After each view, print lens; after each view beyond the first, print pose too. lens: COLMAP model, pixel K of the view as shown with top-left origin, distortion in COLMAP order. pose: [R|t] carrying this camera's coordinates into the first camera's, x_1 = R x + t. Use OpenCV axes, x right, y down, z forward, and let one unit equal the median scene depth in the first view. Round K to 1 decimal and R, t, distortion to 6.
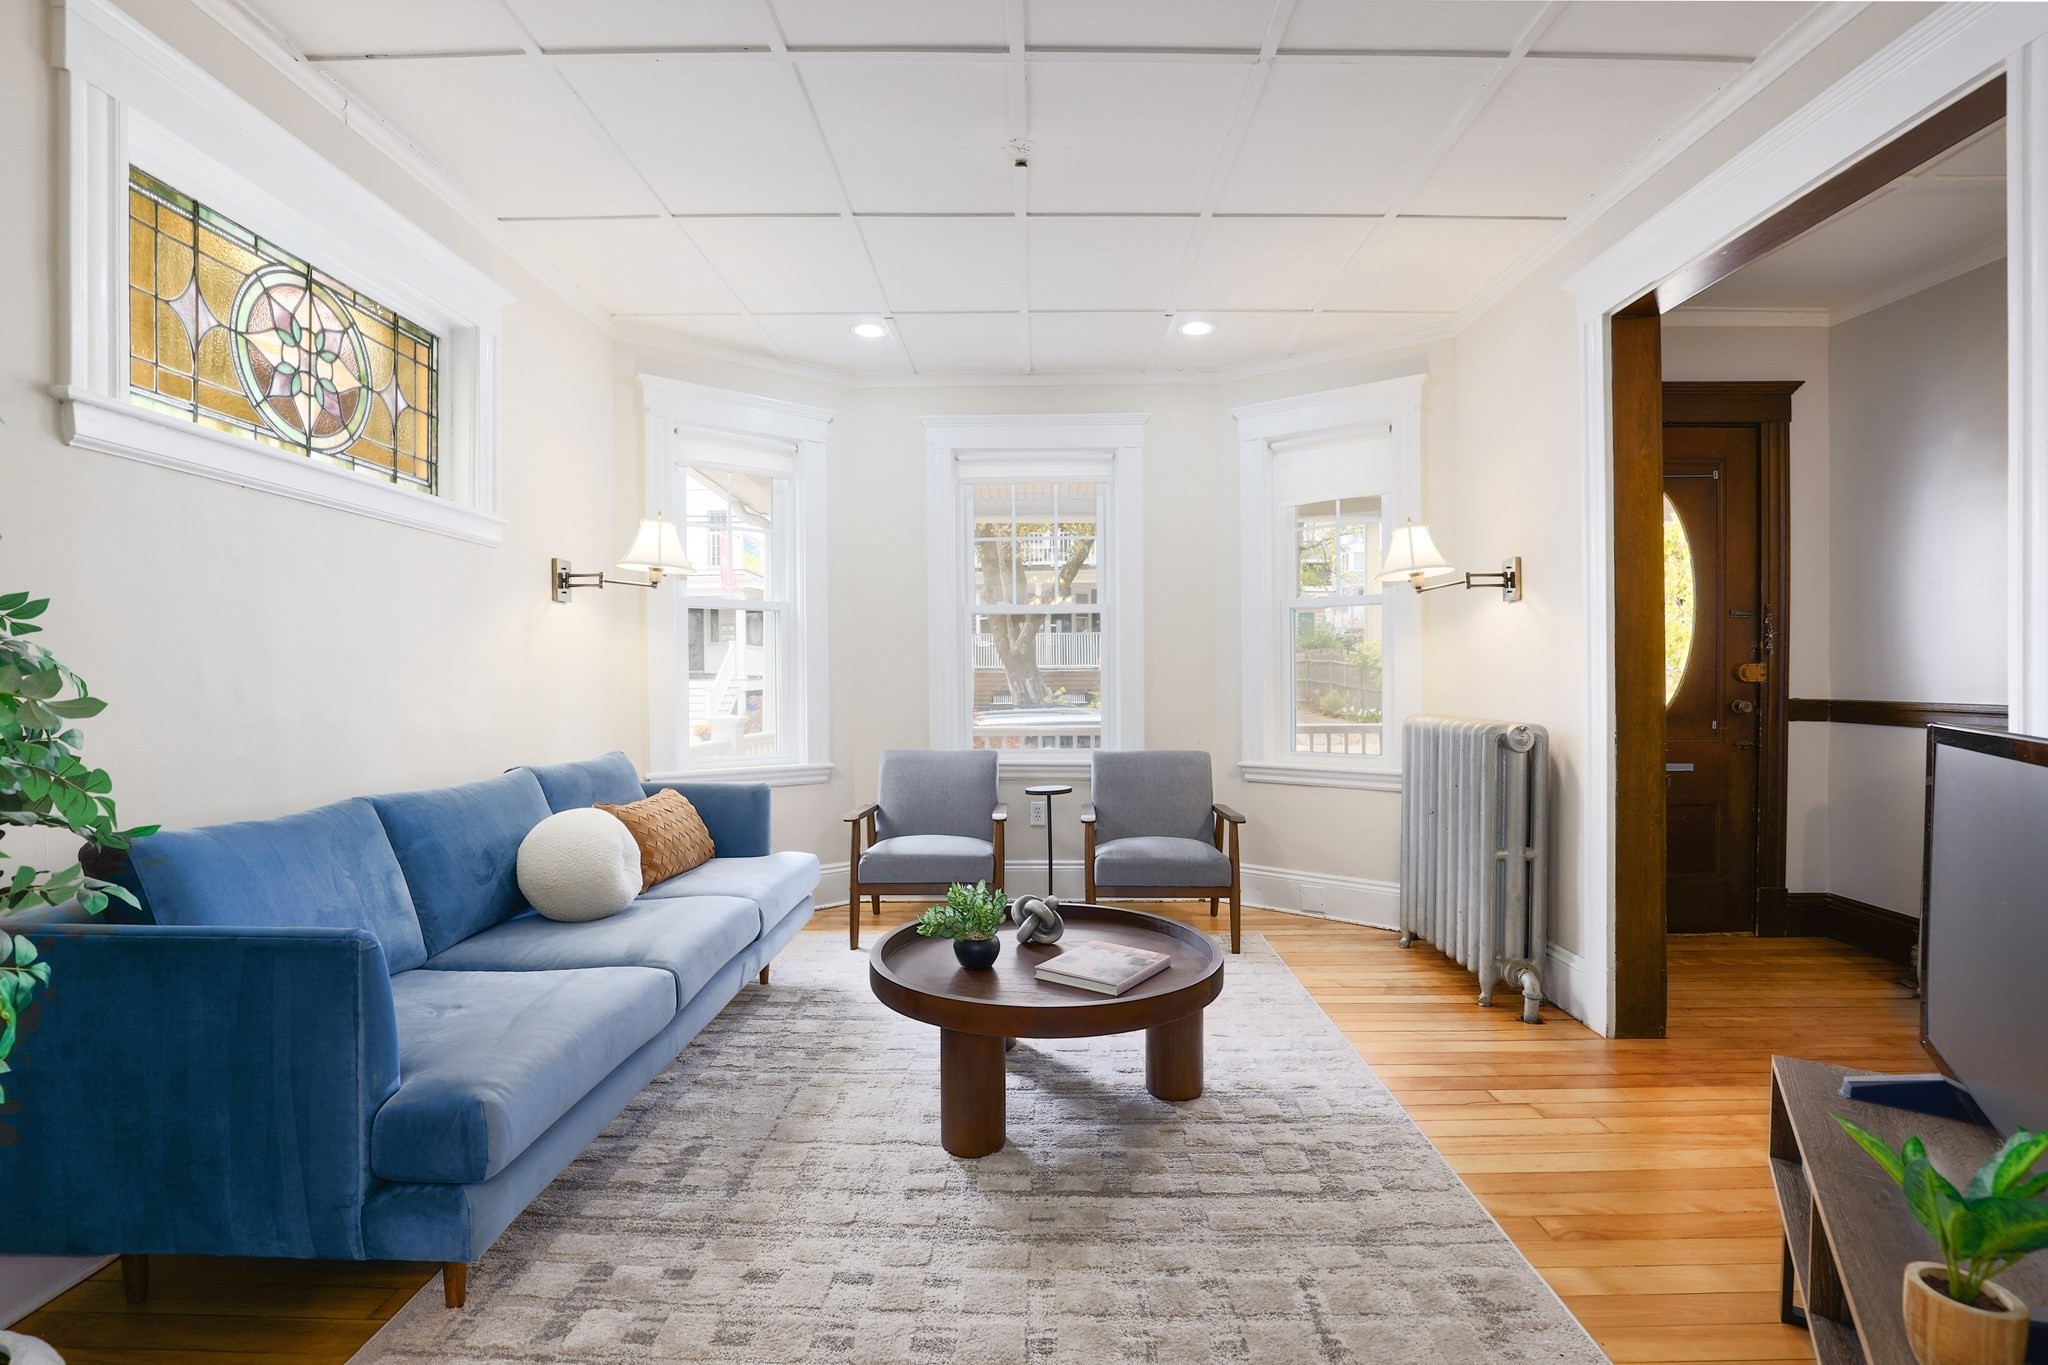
lens RADIAL K [[975.3, 0, 1022.7], [0, 975.3, 678.9], [0, 0, 1]] dist [-0.016918, 0.003634]
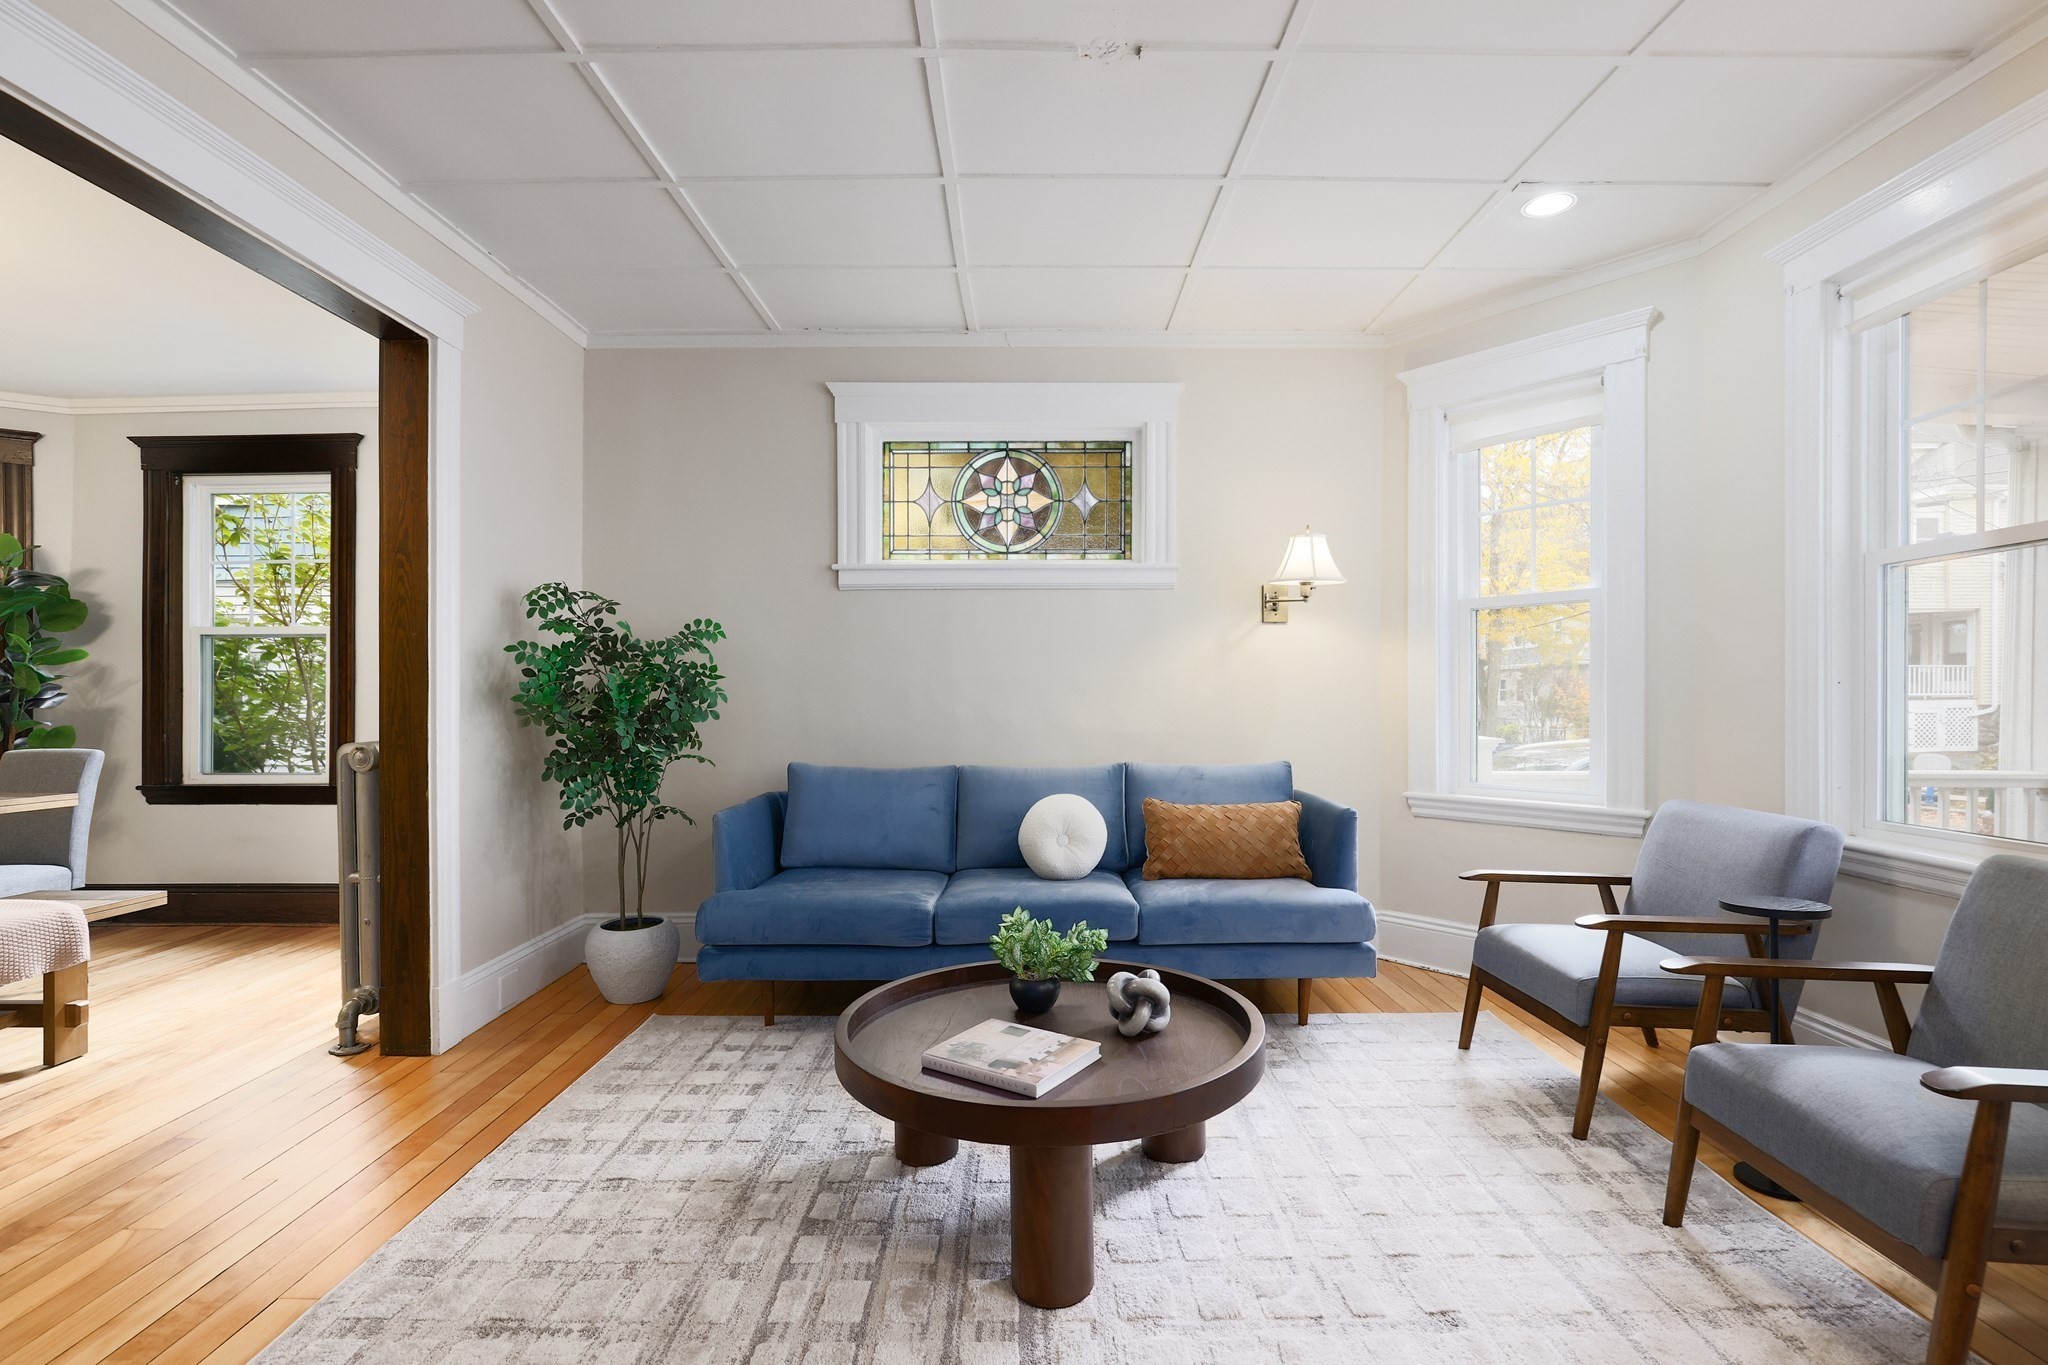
lens RADIAL K [[975.3, 0, 1065.5], [0, 975.3, 682.3], [0, 0, 1]] dist [-0.016918, 0.003634]
pose [[0.014137, -0.012913, -0.999817, 0.933465], [0.004400, 0.999908, -0.012852, 0.003249], [0.999890, -0.004218, 0.014193, 1.089300]]
